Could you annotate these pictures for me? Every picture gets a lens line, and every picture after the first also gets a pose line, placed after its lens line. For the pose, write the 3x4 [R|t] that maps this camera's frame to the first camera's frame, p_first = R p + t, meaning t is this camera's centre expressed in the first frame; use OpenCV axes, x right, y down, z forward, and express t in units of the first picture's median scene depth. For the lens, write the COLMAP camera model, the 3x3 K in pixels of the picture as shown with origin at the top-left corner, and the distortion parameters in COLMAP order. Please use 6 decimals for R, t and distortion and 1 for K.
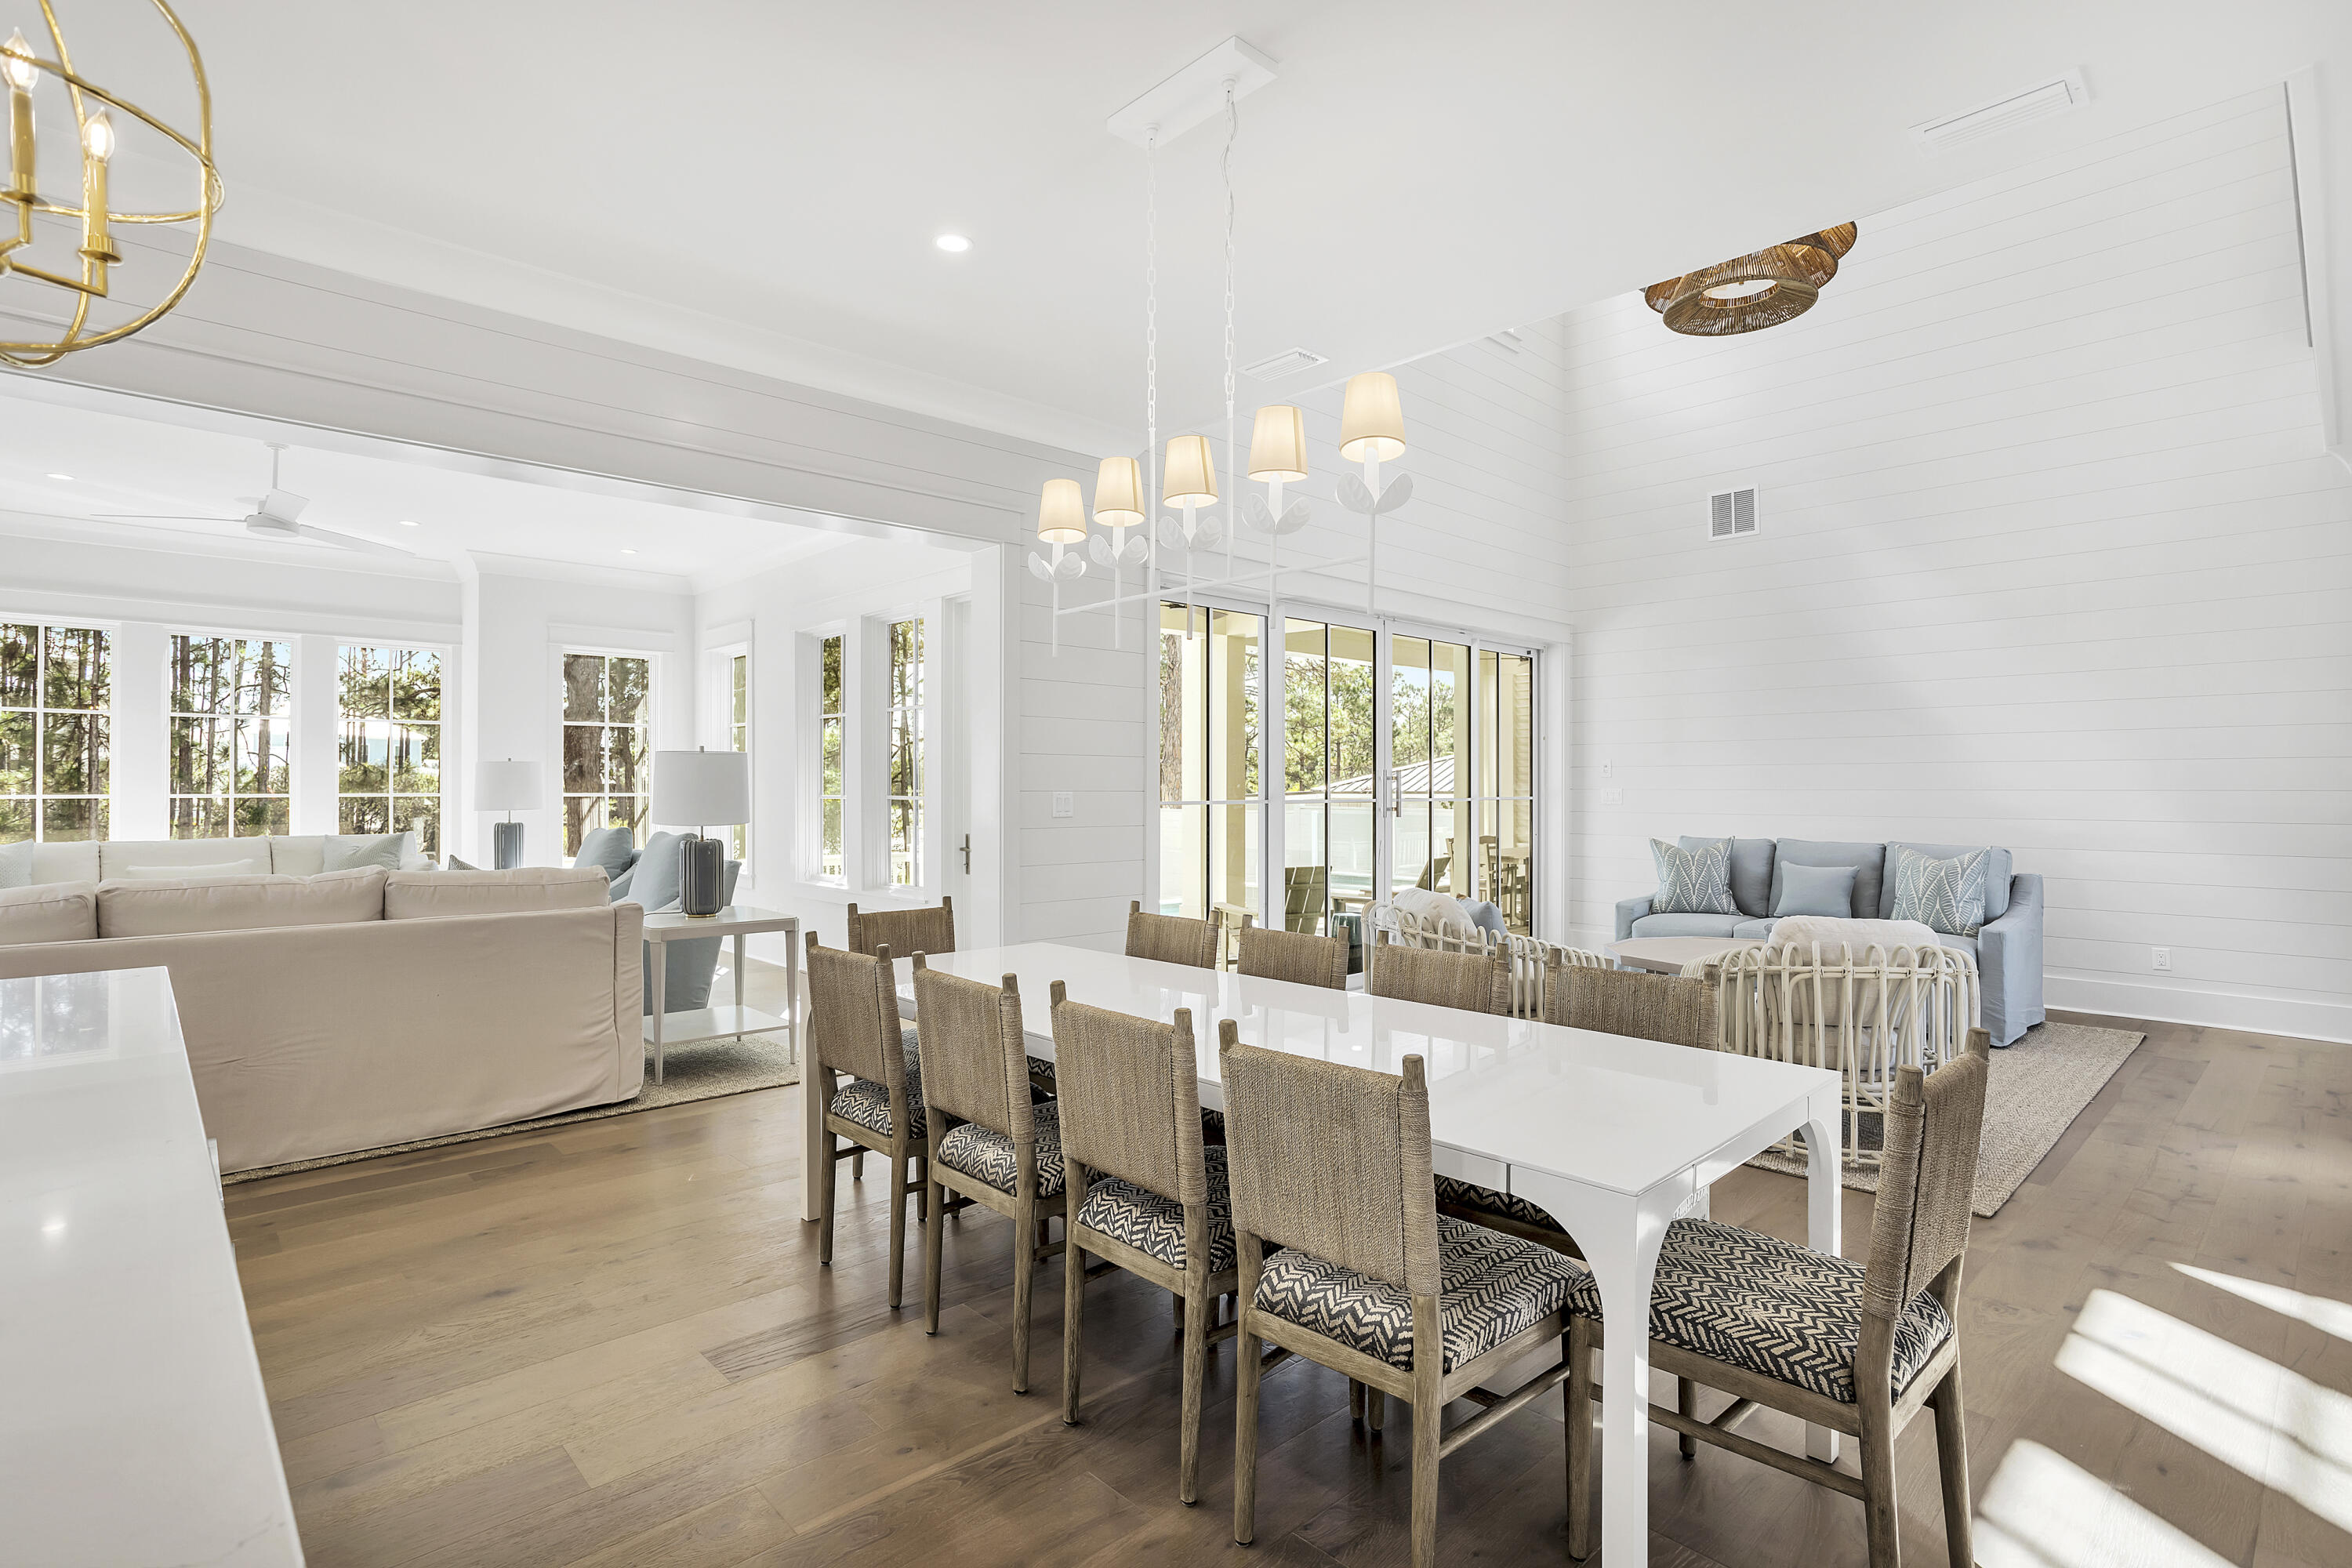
lens RADIAL K [[1133.9, 0, 1162.1], [0, 1133.9, 786.2], [0, 0, 1]] dist [-0.021110, 0.009393]
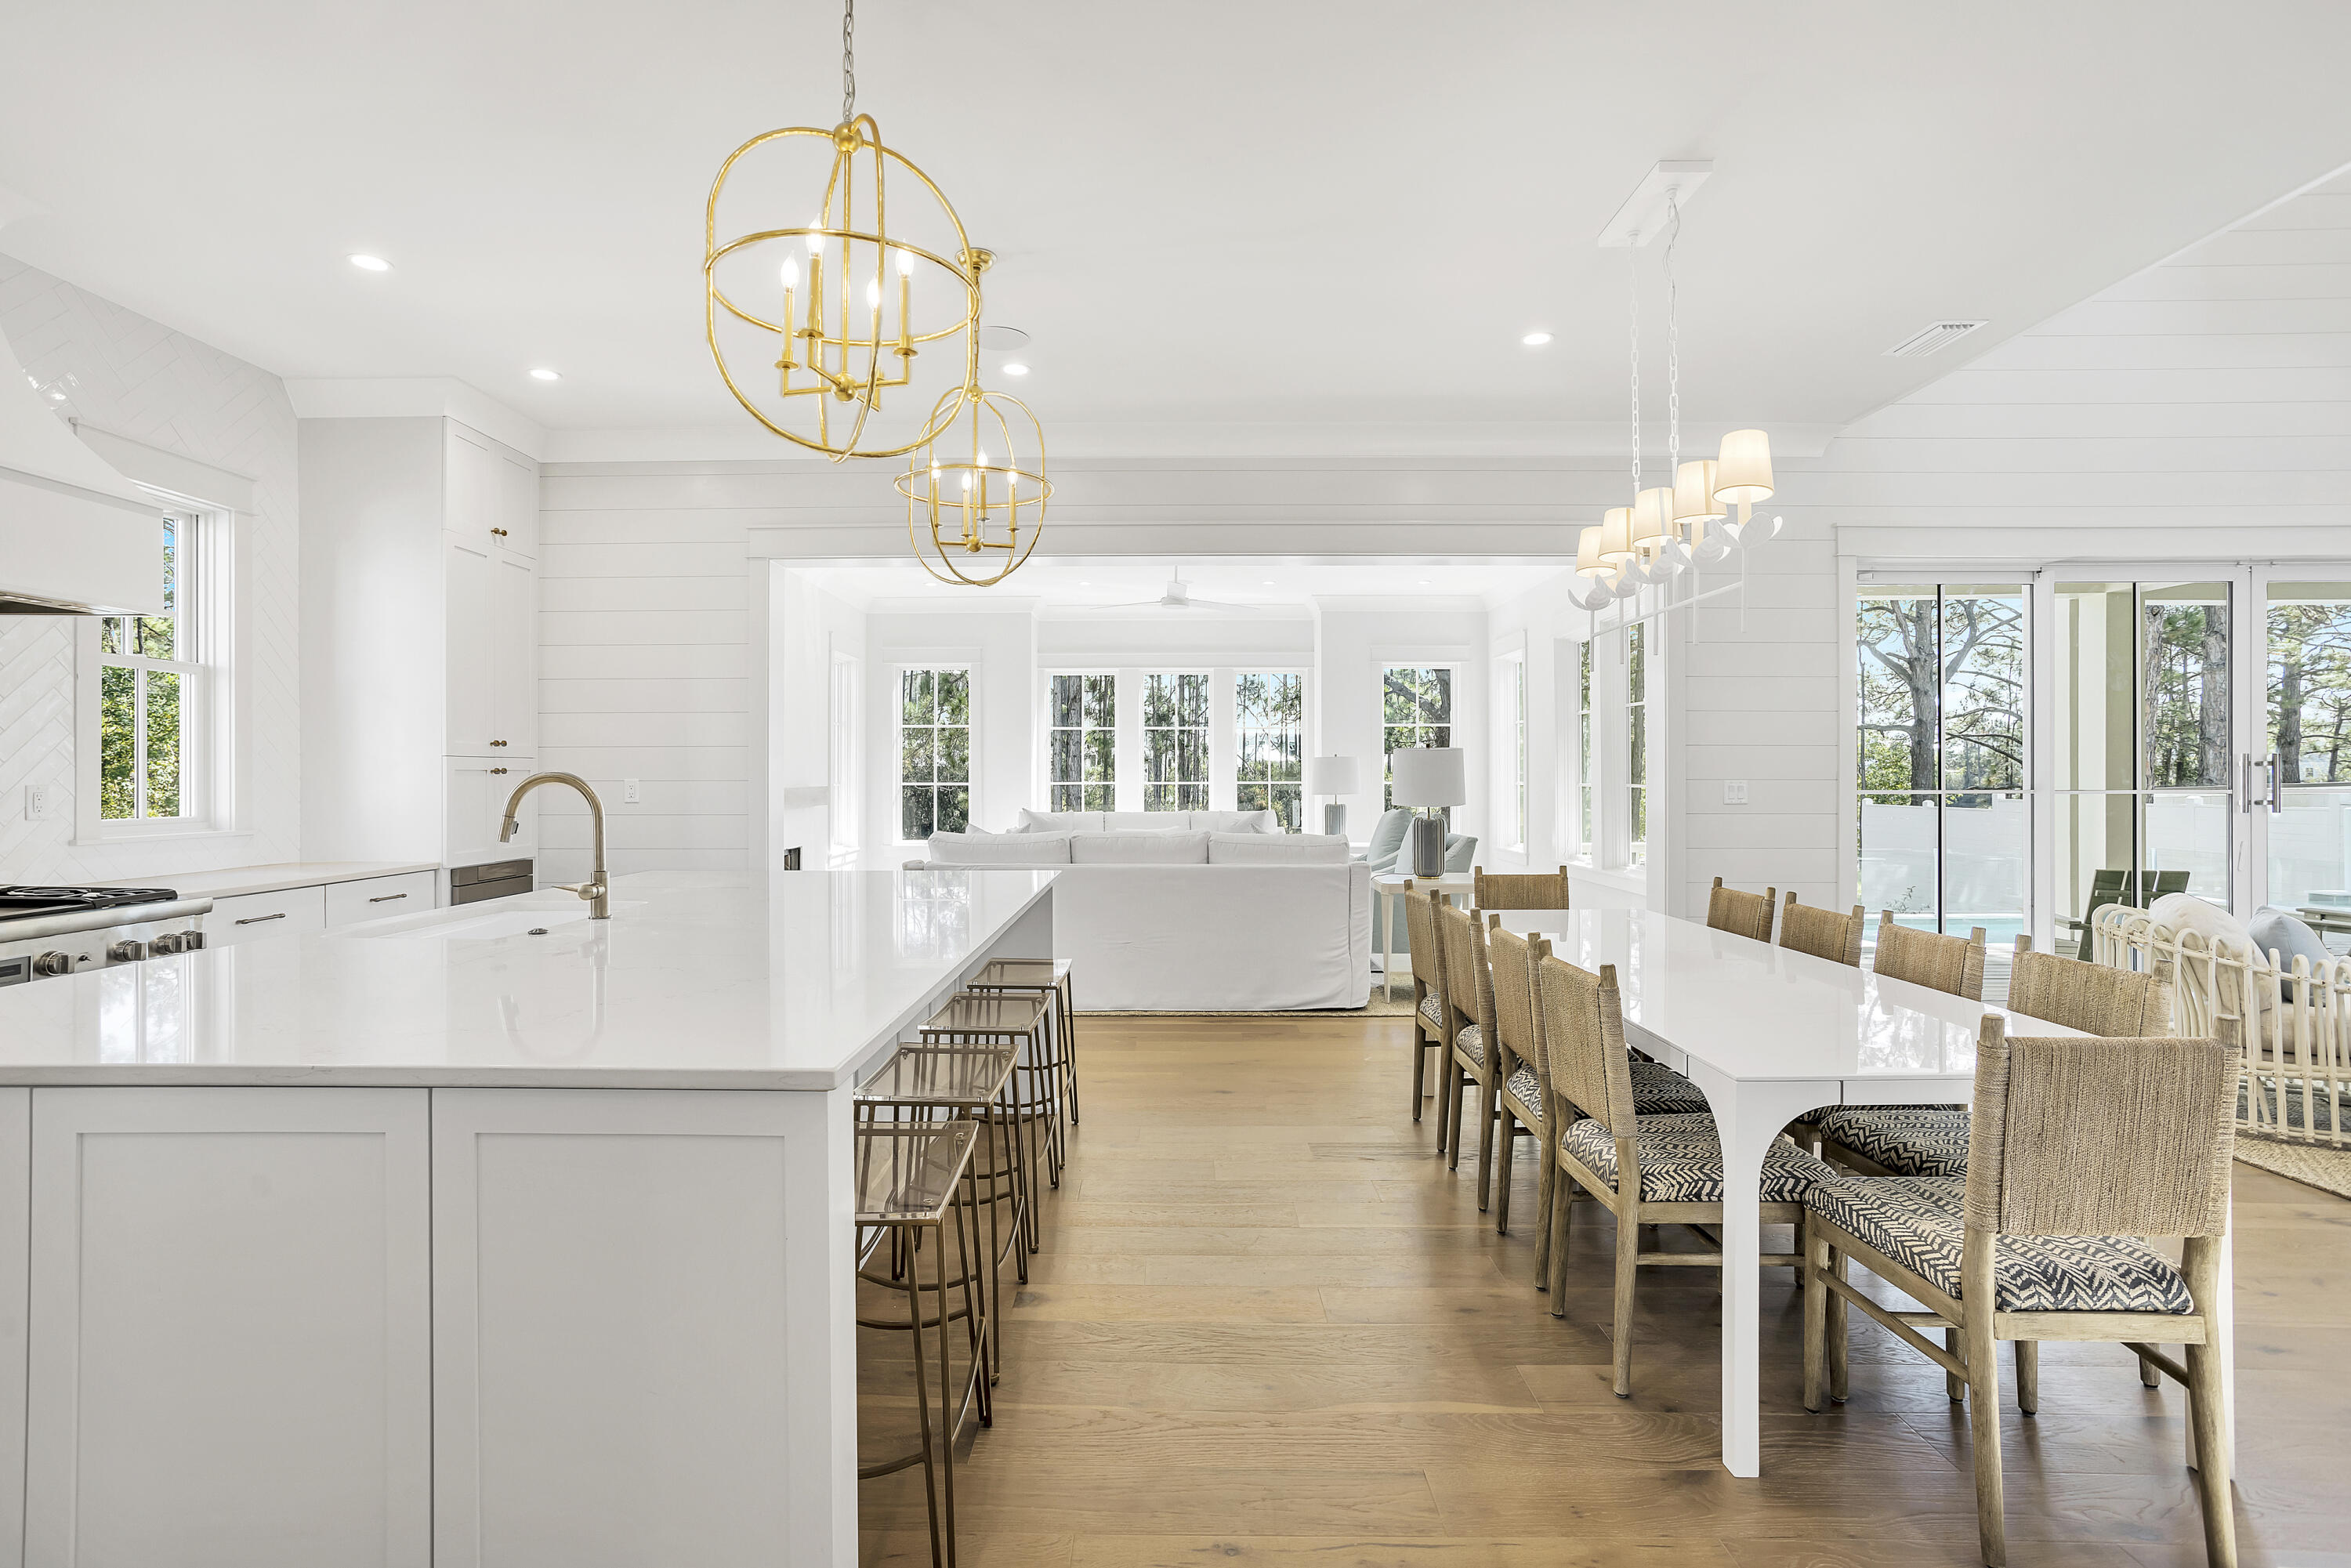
lens RADIAL K [[1133.4, 0, 1142.0], [0, 1133.4, 768.8], [0, 0, 1]] dist [-0.021110, 0.009393]
pose [[0.716327, -0.005685, -0.697742, 0.466793], [0.001138, 0.999975, -0.006978, 0.002248], [0.697764, 0.004204, 0.716316, -0.245845]]
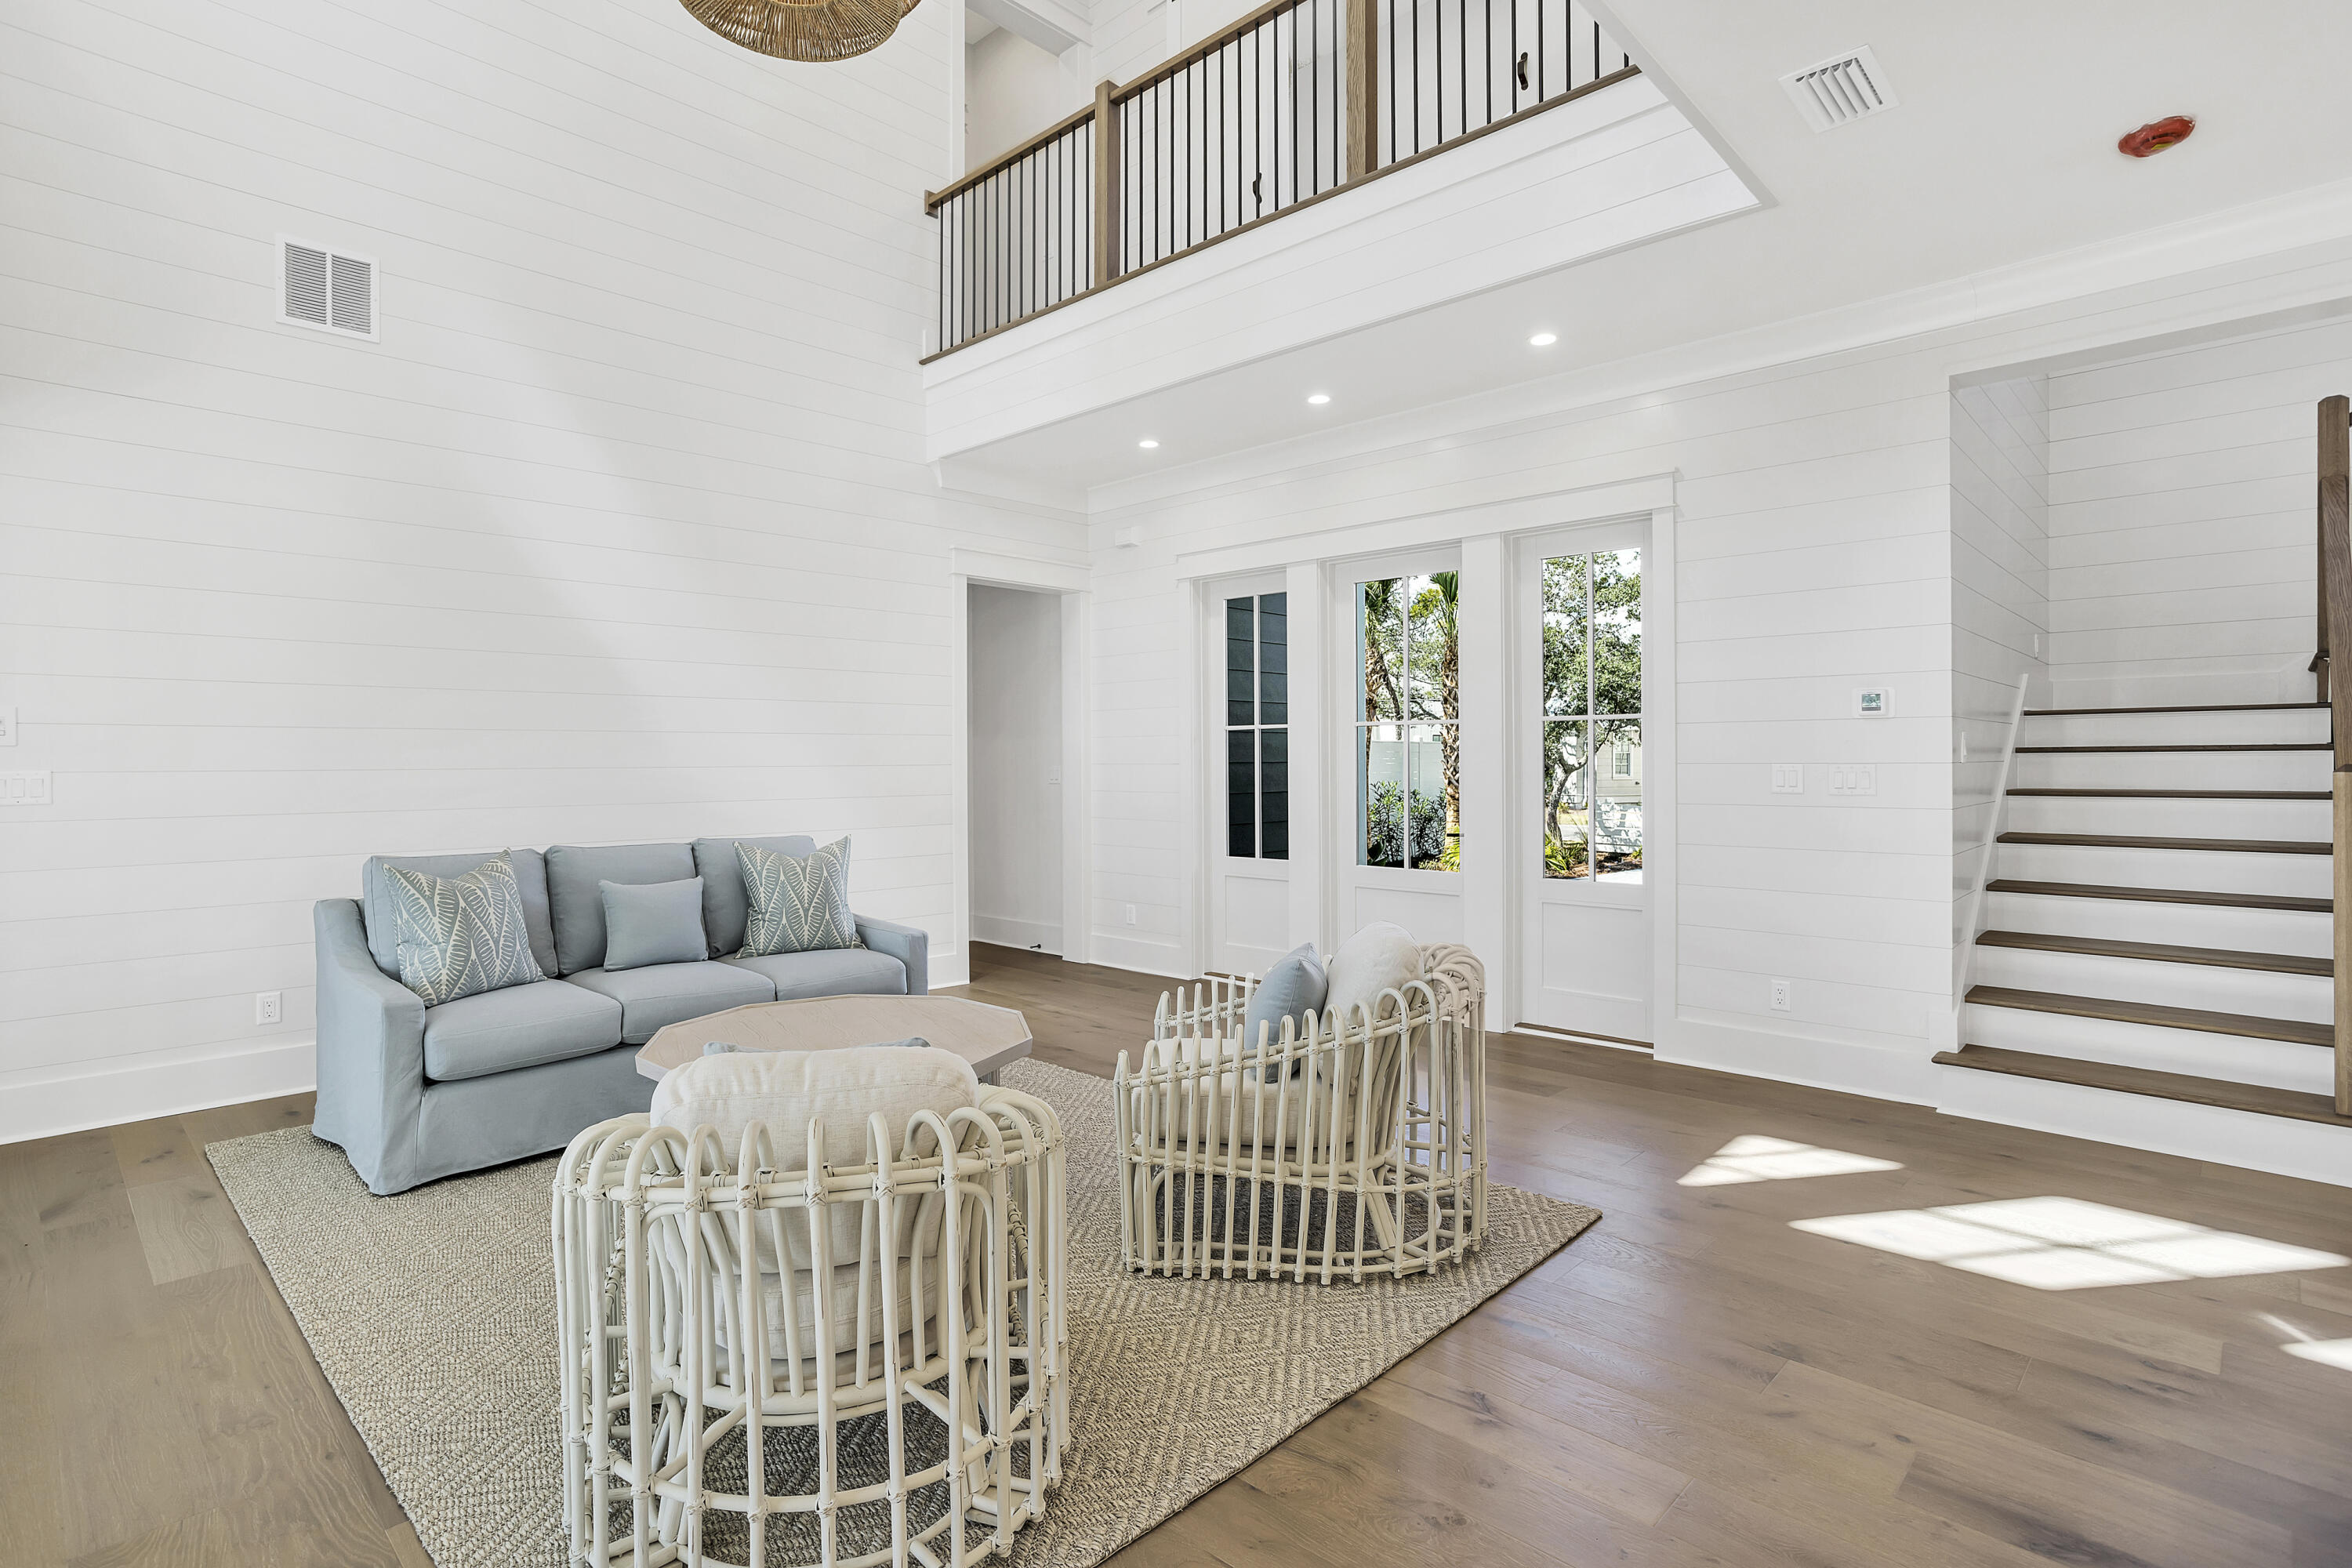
lens RADIAL K [[1147.1, 0, 1126.4], [0, 1147.1, 755.4], [0, 0, 1]] dist [-0.023122, 0.003486]
pose [[-0.039632, -0.000913, 0.999214, -0.226899], [0.006548, 0.999978, 0.001174, -0.009929], [-0.999193, 0.006589, -0.039625, 1.697315]]
